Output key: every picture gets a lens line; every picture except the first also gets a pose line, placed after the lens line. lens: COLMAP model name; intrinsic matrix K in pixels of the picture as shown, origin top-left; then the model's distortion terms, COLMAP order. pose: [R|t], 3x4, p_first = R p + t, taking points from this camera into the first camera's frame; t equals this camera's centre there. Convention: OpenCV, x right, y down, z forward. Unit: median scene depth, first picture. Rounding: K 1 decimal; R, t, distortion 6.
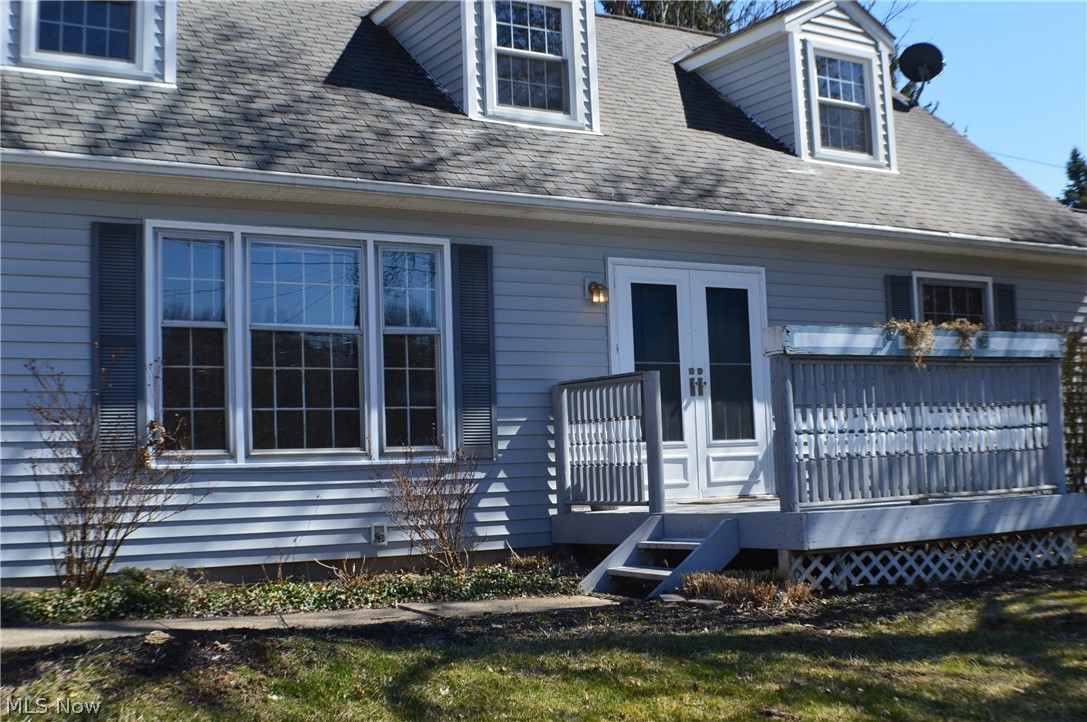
lens RADIAL K [[1337.9, 0, 546.5], [0, 1337.9, 373.4], [0, 0, 1]] dist [-0.166564, 0.028349]
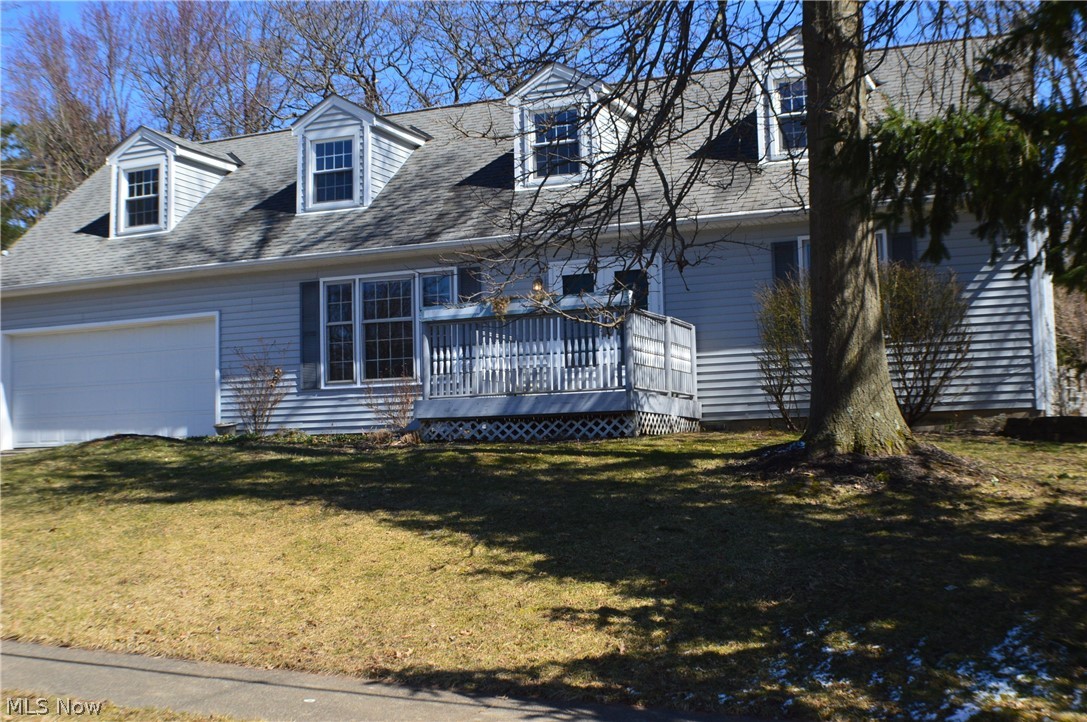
lens RADIAL K [[1339.4, 0, 545.3], [0, 1339.4, 375.5], [0, 0, 1]] dist [-0.165371, 0.027167]
pose [[0.592352, -0.035782, -0.804885, 1.736607], [0.062464, 0.998046, 0.001600, 0.067713], [0.803255, -0.051224, 0.593429, -0.046704]]
